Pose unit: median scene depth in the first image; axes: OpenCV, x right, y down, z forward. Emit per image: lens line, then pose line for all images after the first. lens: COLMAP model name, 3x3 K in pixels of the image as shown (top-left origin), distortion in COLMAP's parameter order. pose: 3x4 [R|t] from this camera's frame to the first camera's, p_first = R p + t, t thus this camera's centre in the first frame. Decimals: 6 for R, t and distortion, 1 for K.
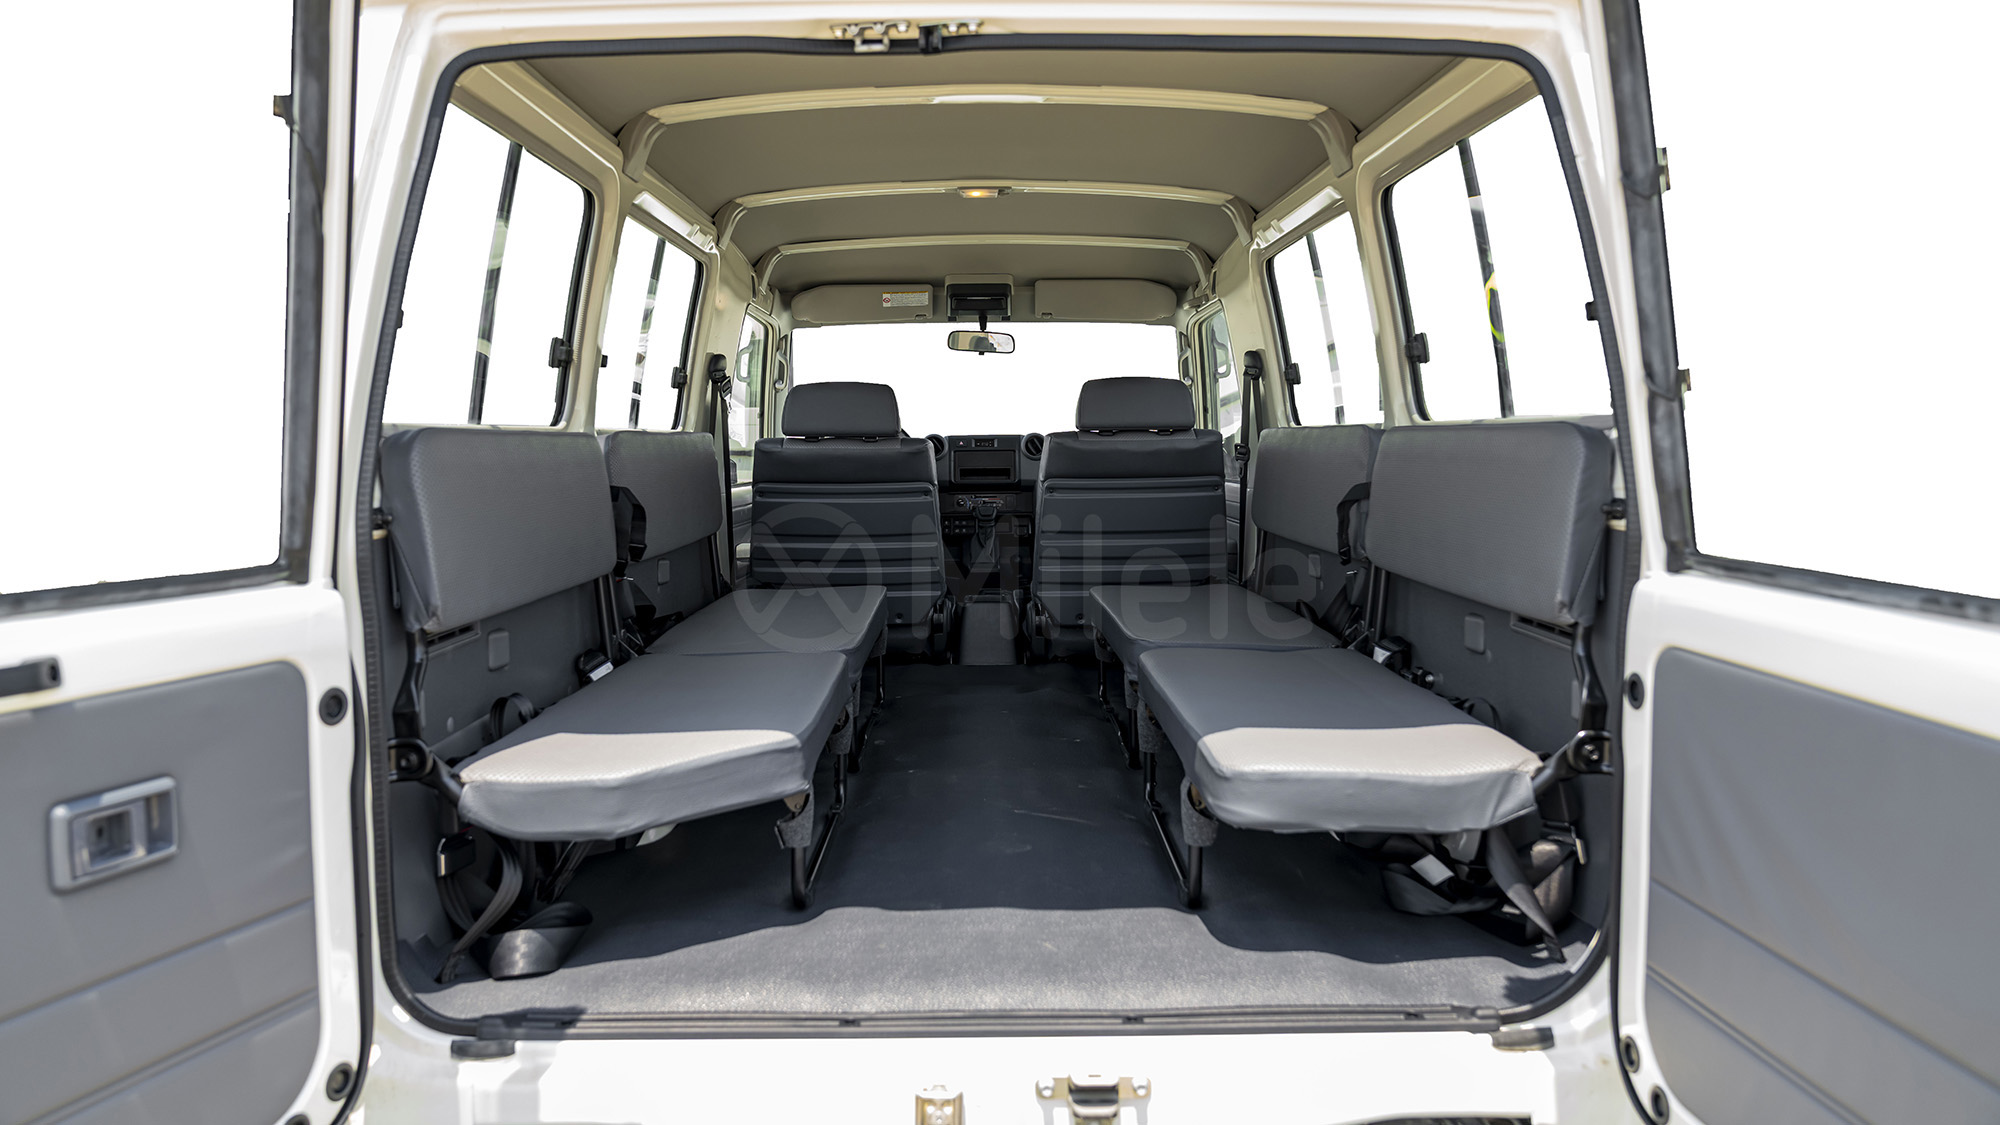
lens RADIAL K [[1397.1, 0, 997.4], [0, 1397.1, 605.5], [0, 0, 1]] dist [-0.045653, 0.001221]
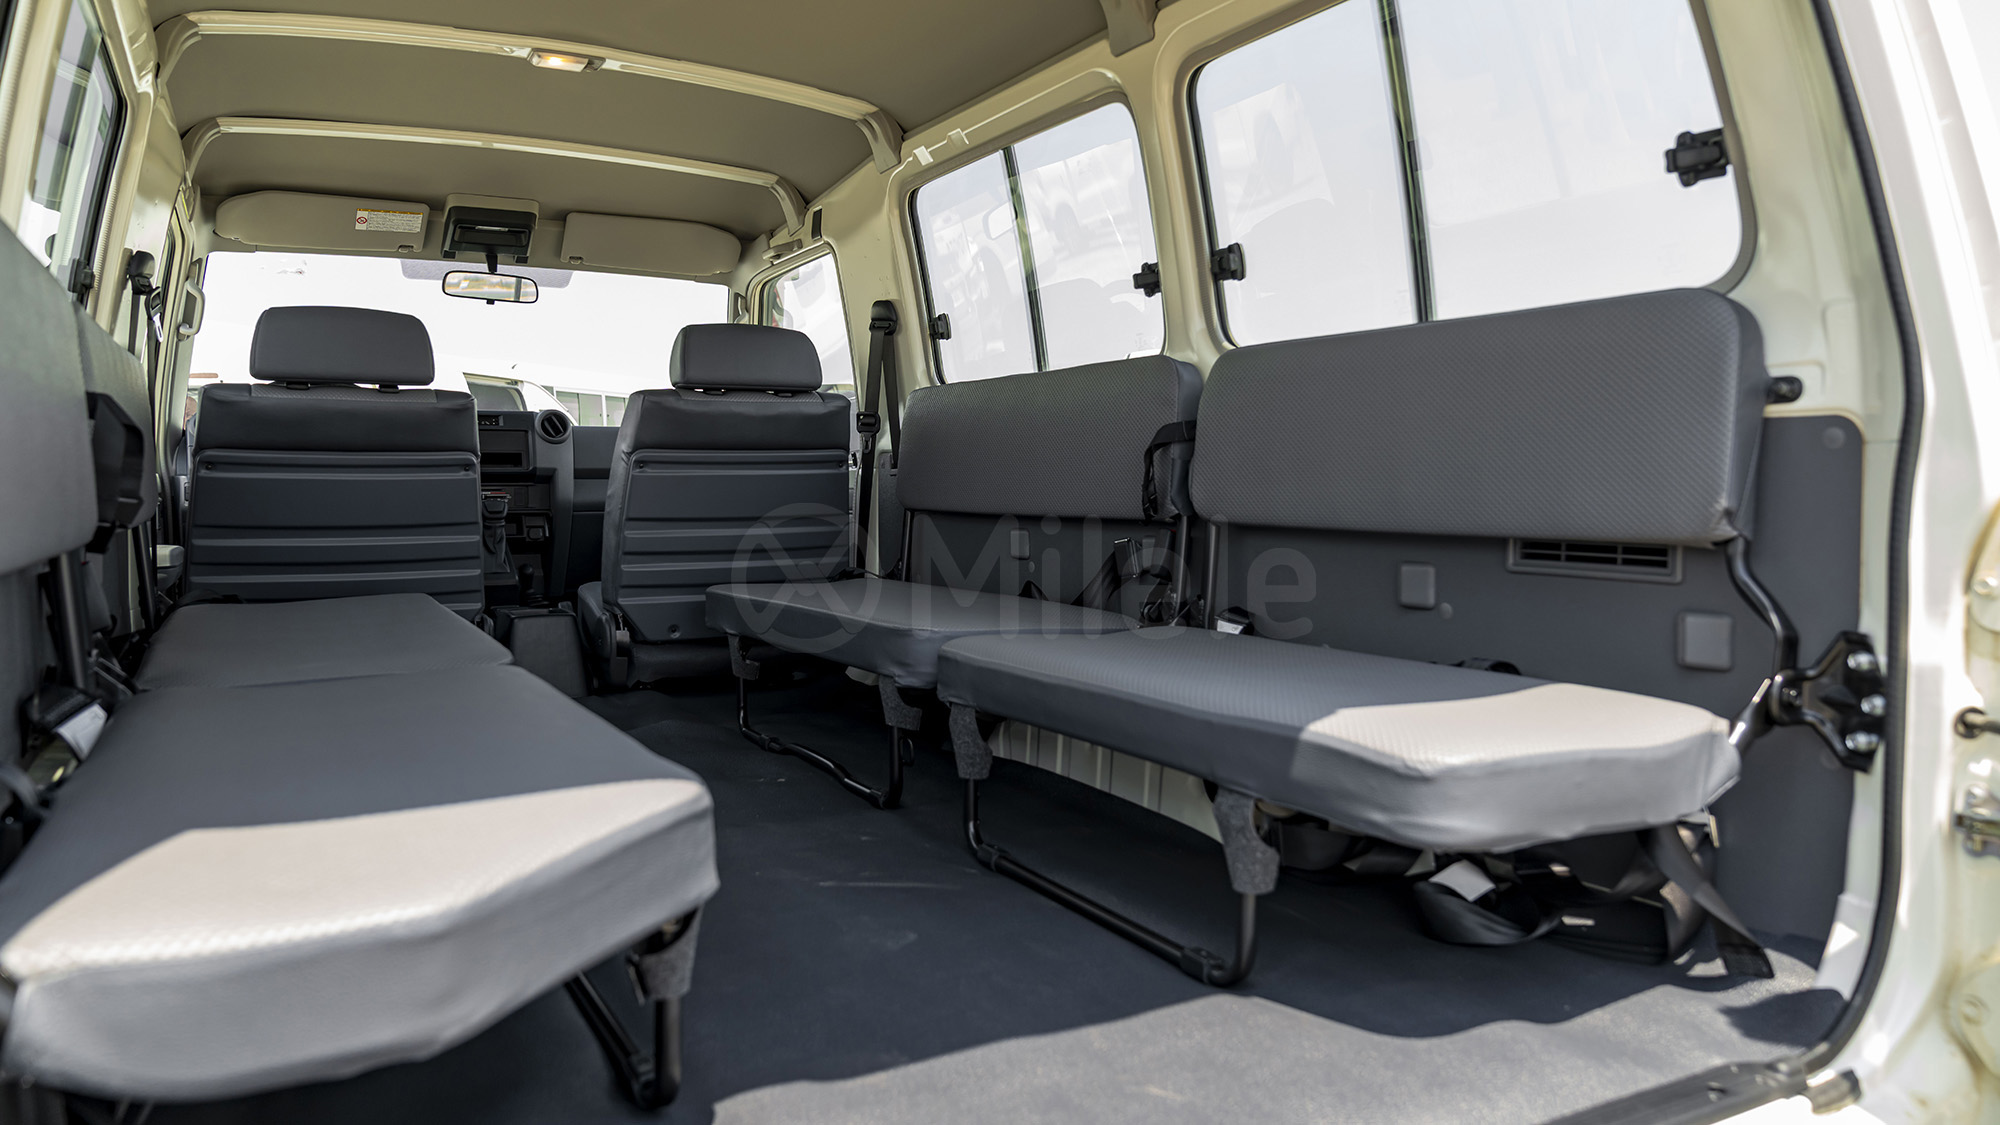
lens RADIAL K [[1366.7, 0, 1000.0], [0, 1366.7, 562.5], [0, 0, 1]] dist [-0.030835, 0.006233]
pose [[0.877204, -0.021541, 0.479635, -0.170216], [0.053276, 0.997191, -0.052652, 0.024433], [-0.477153, 0.071739, 0.875887, 0.283691]]
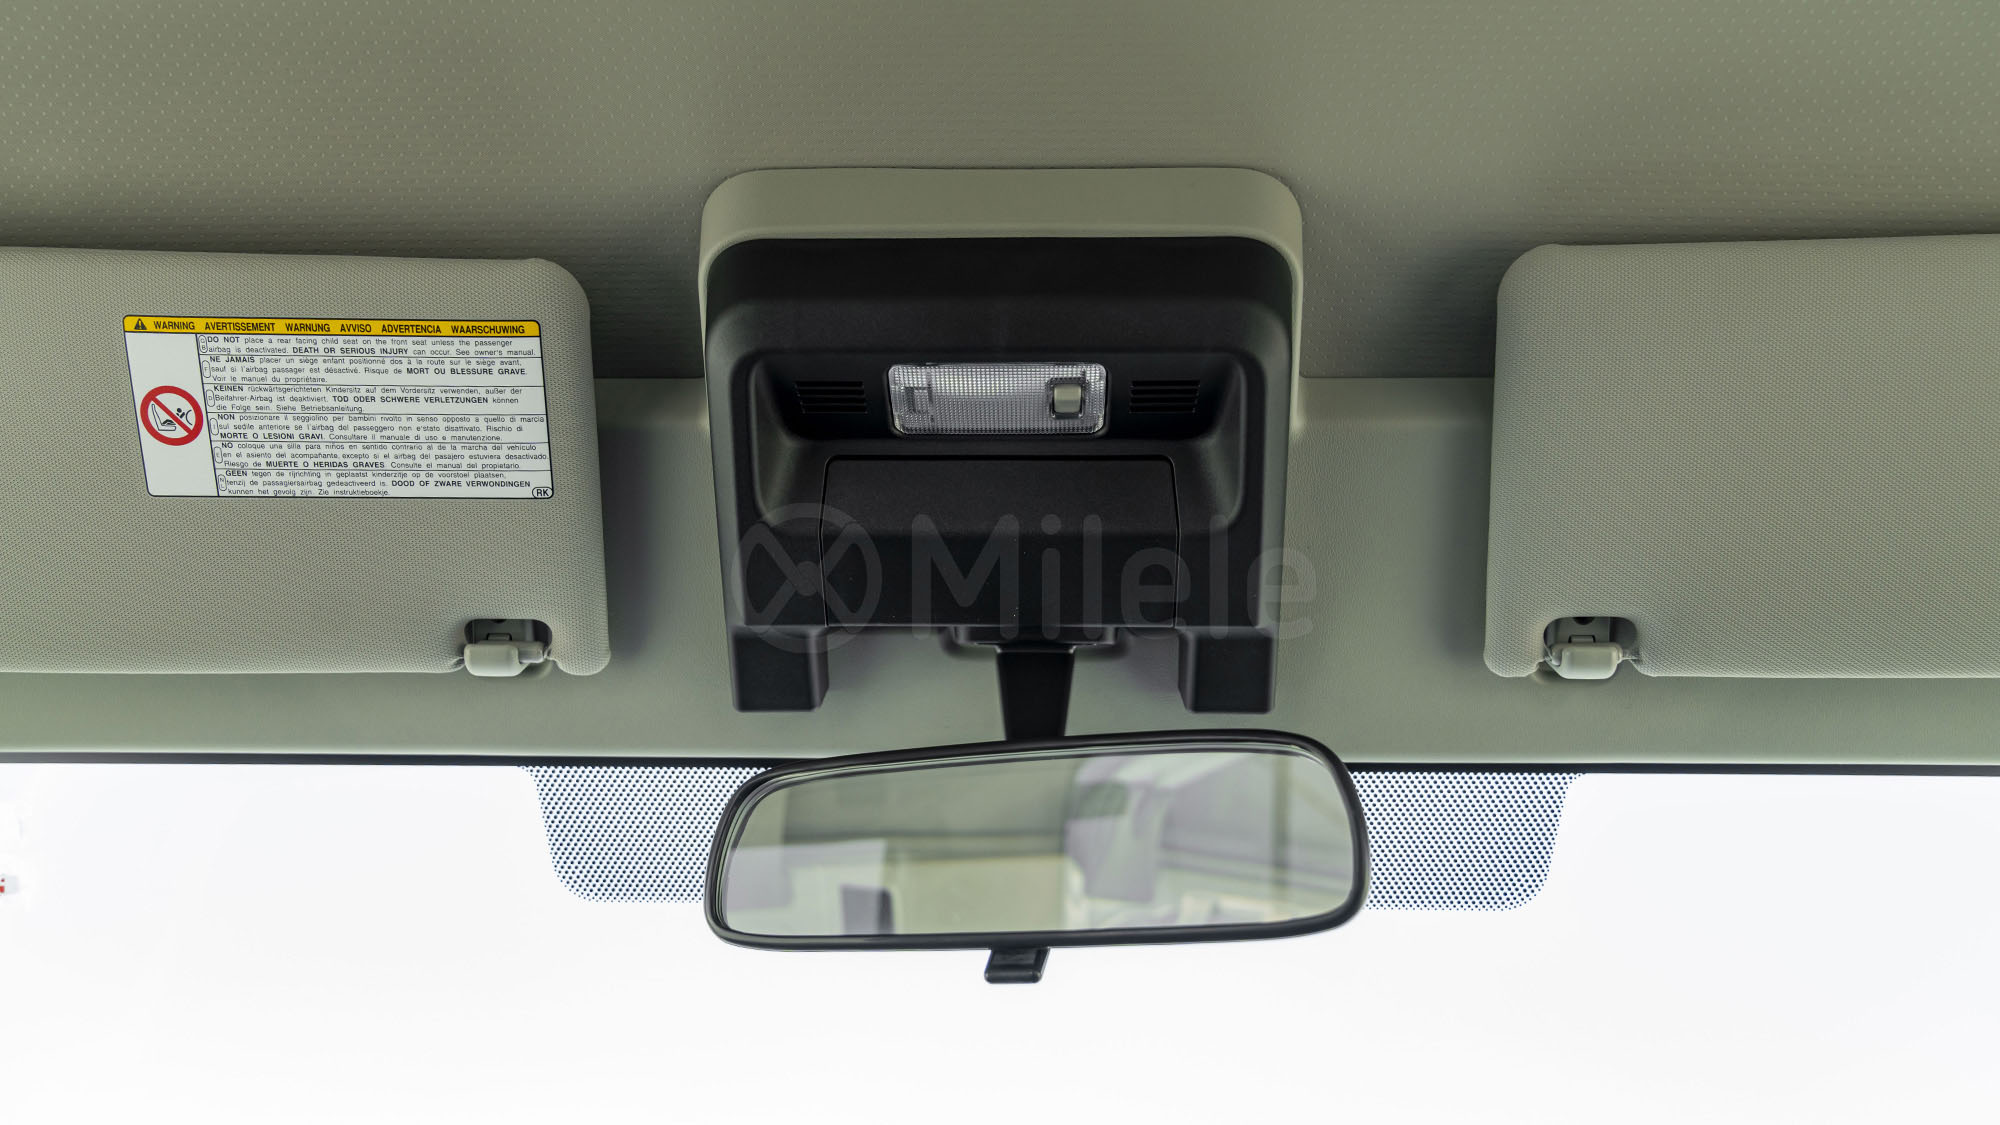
lens RADIAL K [[1580.5, 0, 997.6], [0, 1580.5, 447.4], [0, 0, 1]] dist [-0.016218, -0.004375]
pose [[0.999795, 0.007852, -0.018669, -0.014895], [-0.018286, 0.746219, -0.665449, -0.175110], [0.008706, 0.665654, 0.746210, 1.177978]]
